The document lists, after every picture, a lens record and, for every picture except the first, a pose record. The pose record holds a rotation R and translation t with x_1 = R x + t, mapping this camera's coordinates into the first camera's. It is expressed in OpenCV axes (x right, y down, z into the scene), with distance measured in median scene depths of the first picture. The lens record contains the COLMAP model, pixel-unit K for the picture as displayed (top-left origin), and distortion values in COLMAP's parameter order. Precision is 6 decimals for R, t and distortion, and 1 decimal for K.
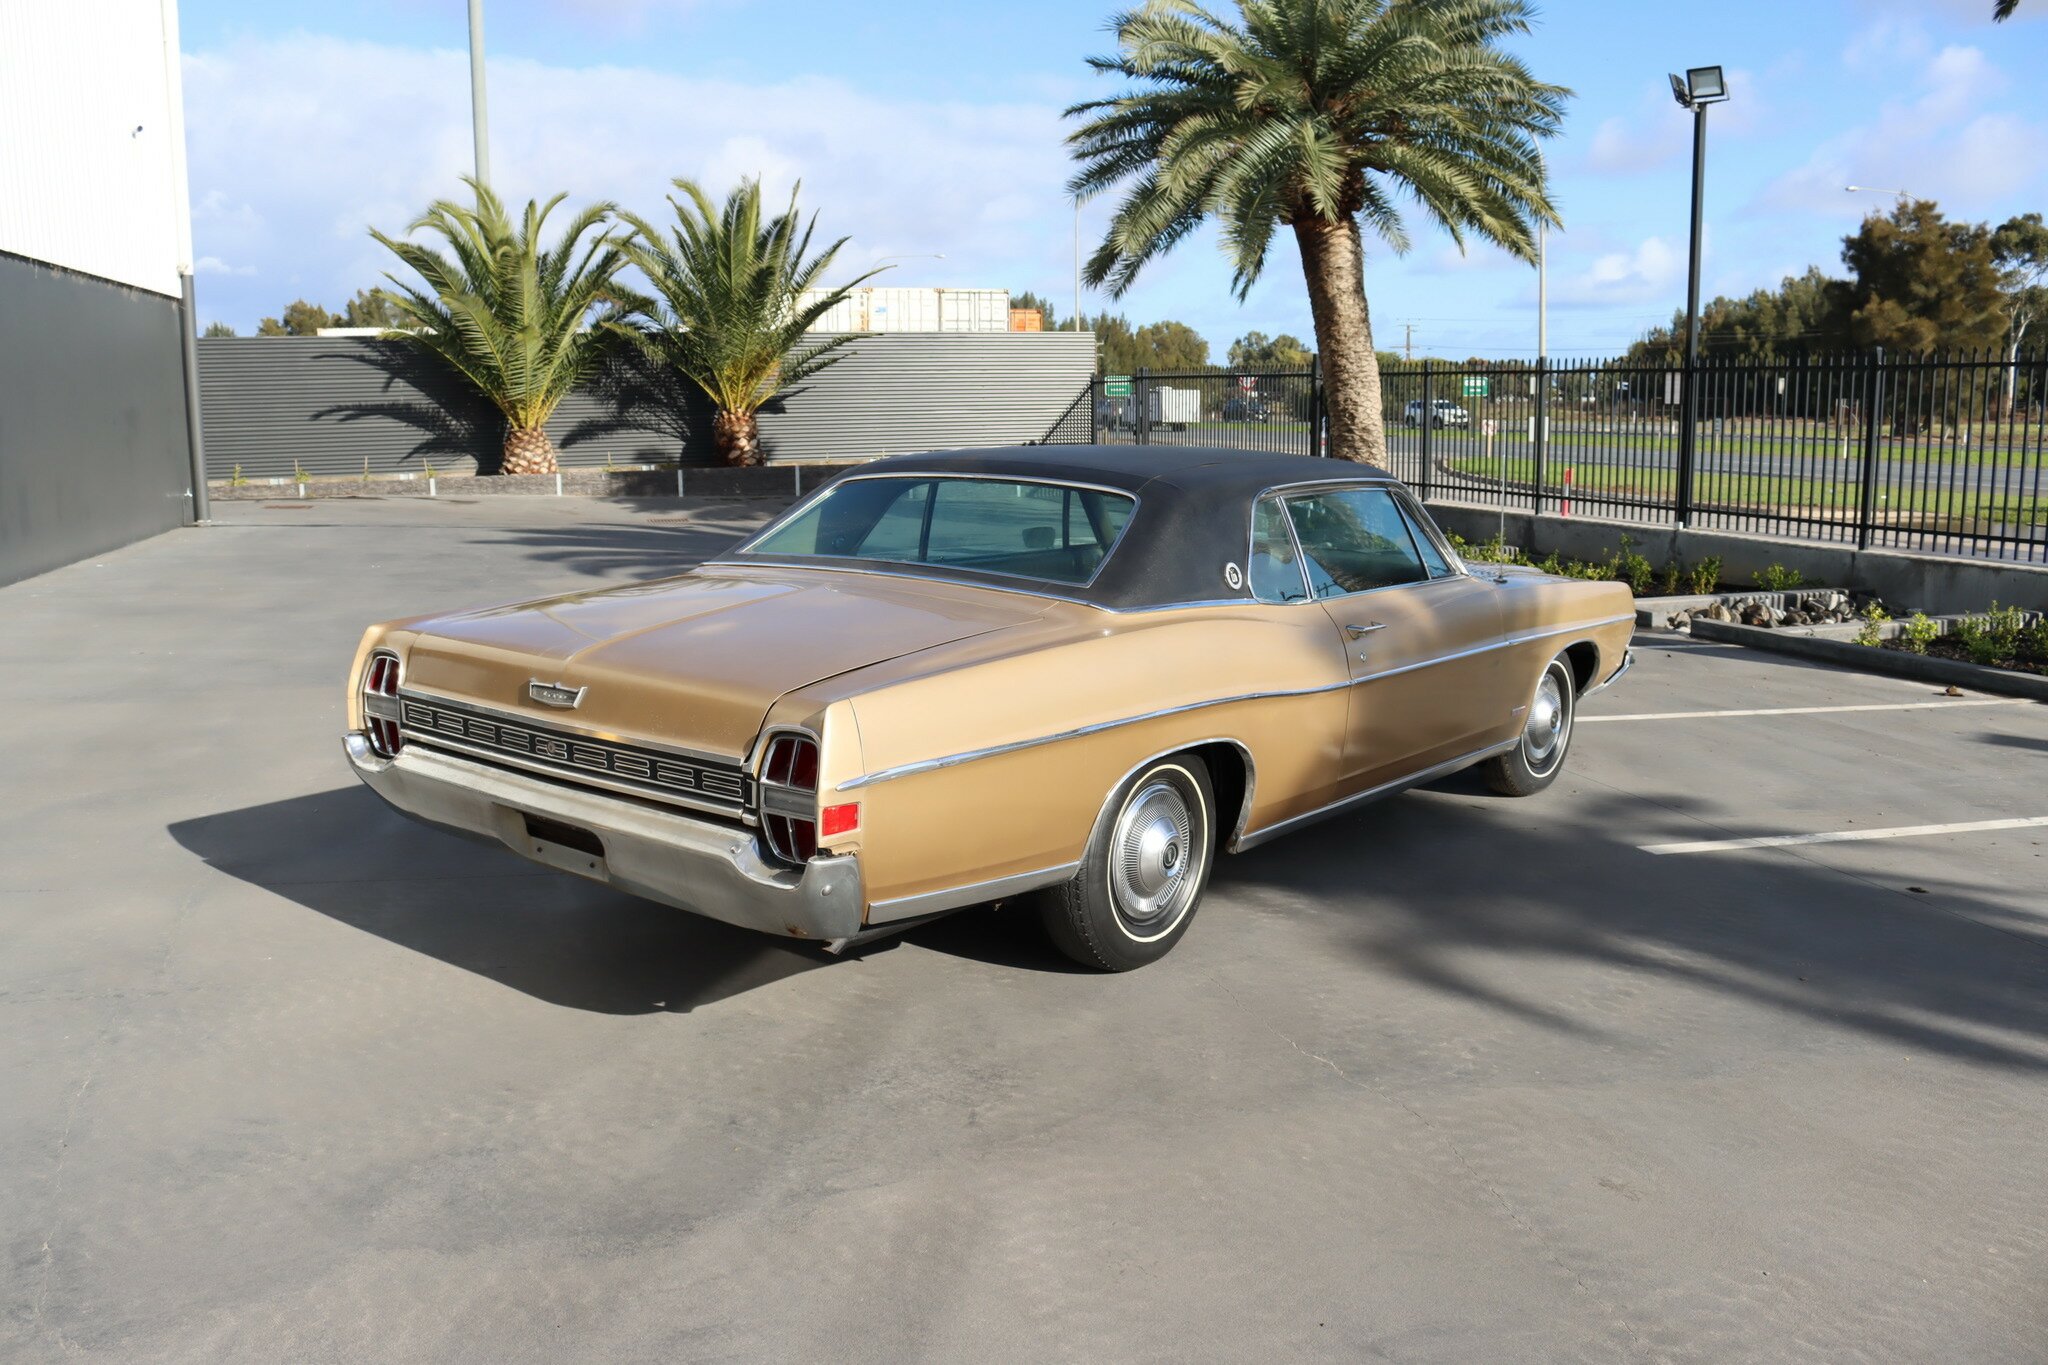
lens RADIAL K [[1687.4, 0, 1014.7], [0, 1687.4, 666.2], [0, 0, 1]] dist [-0.155803, 0.128771]
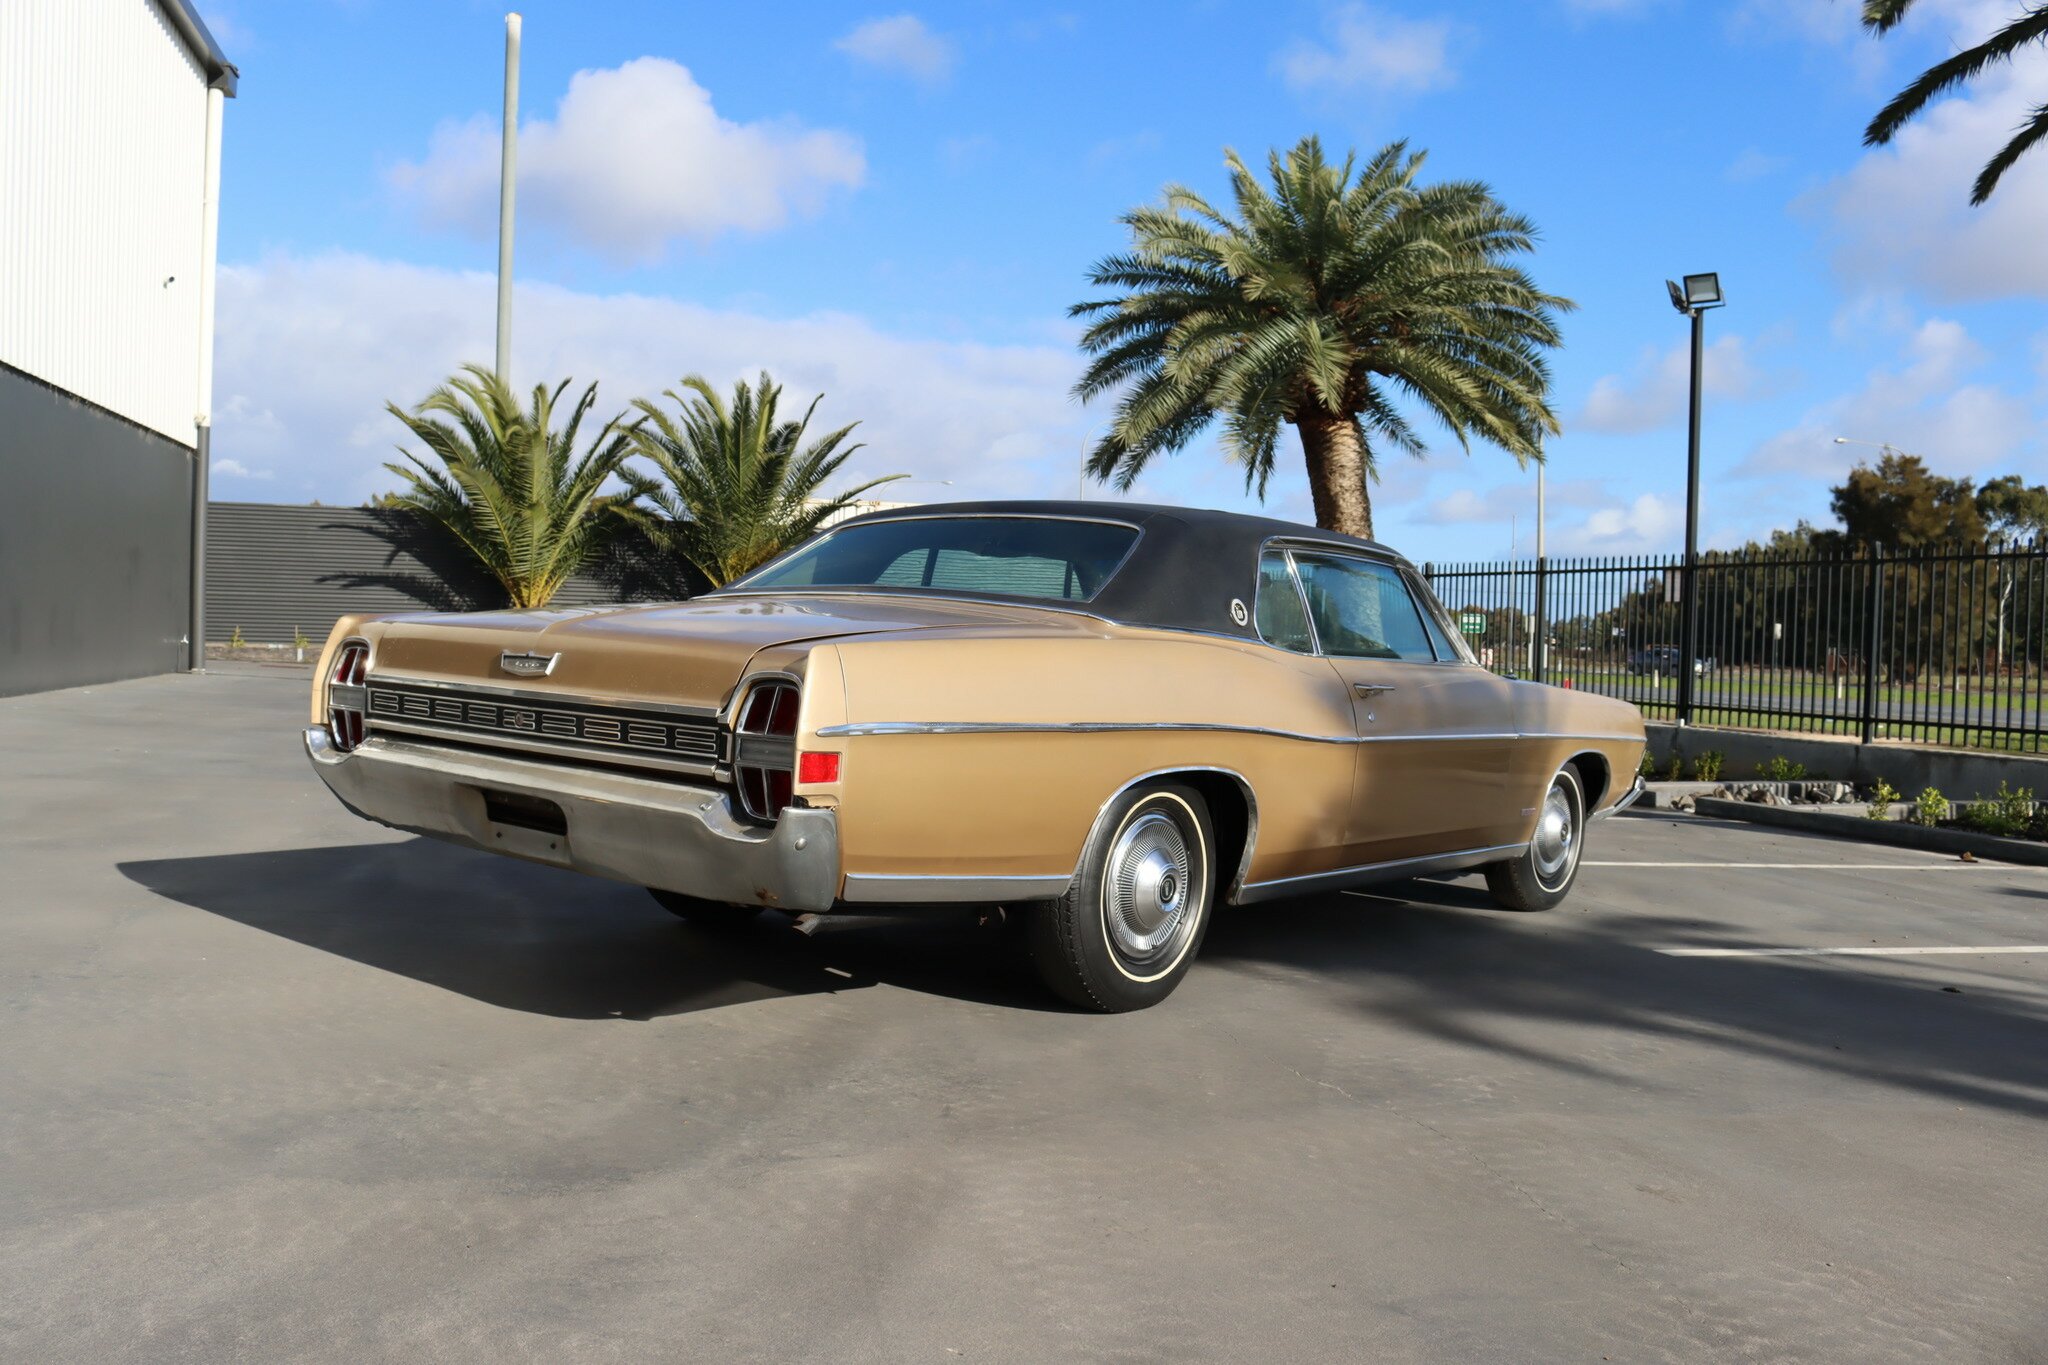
lens RADIAL K [[1687.4, 0, 1014.7], [0, 1687.4, 666.2], [0, 0, 1]] dist [-0.155803, 0.128771]
pose [[0.999332, 0.036549, 0.000408, 0.000555], [-0.036148, 0.989897, -0.137106, 0.033712], [-0.005415, 0.137000, 0.990556, 0.013665]]
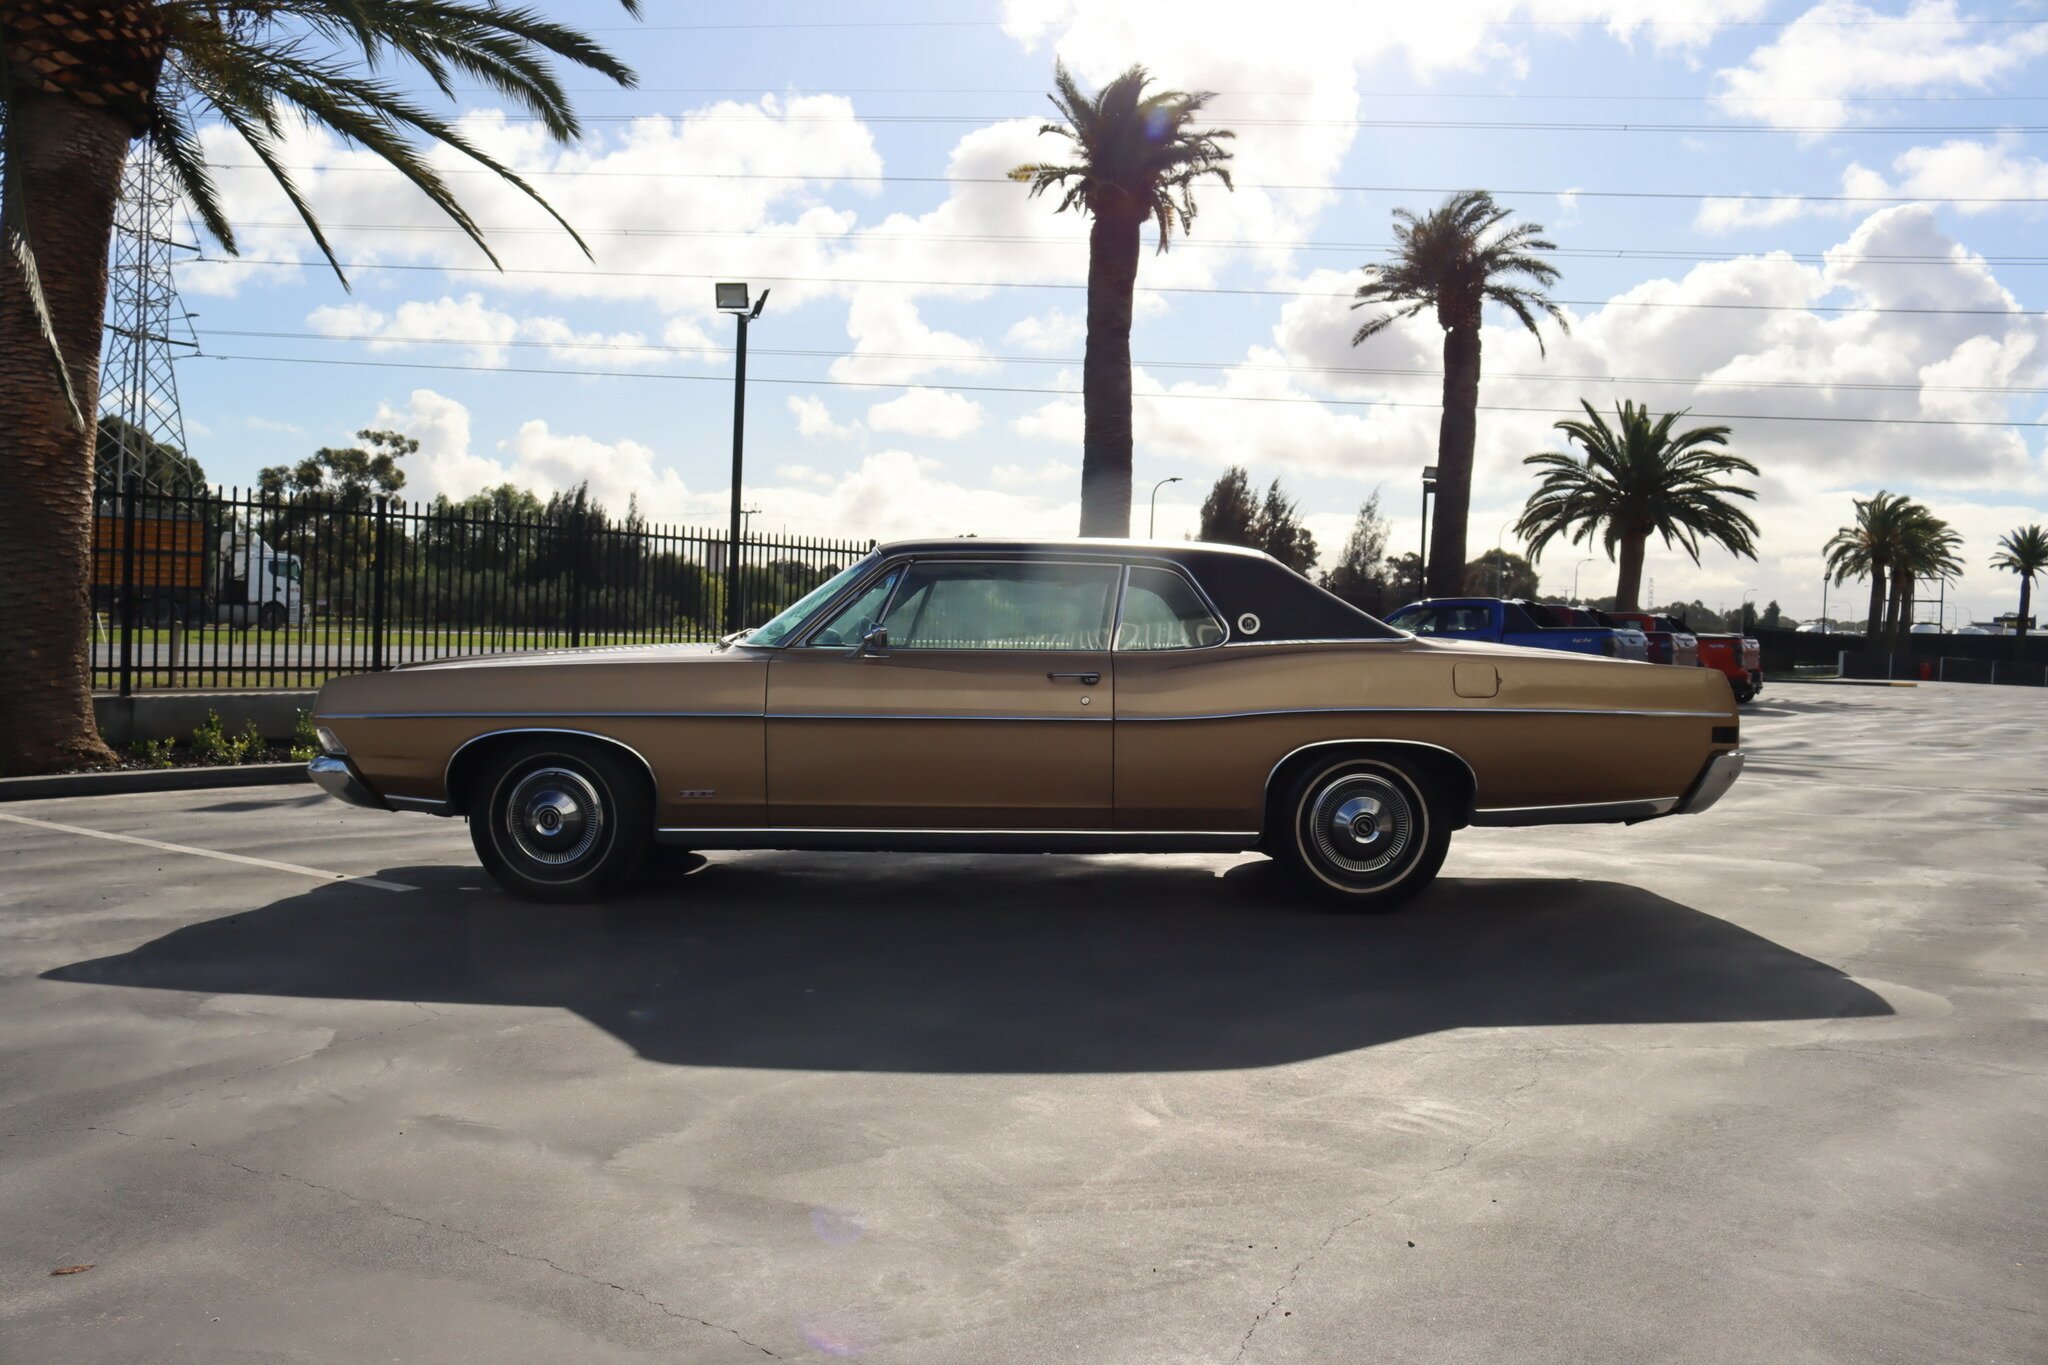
lens RADIAL K [[1687.4, 0, 1014.7], [0, 1687.4, 666.2], [0, 0, 1]] dist [-0.155803, 0.128771]
pose [[-0.595230, -0.035388, 0.802776, -0.309256], [0.097223, 0.988519, 0.115663, -0.065207], [-0.797652, 0.146895, -0.584955, 0.615511]]
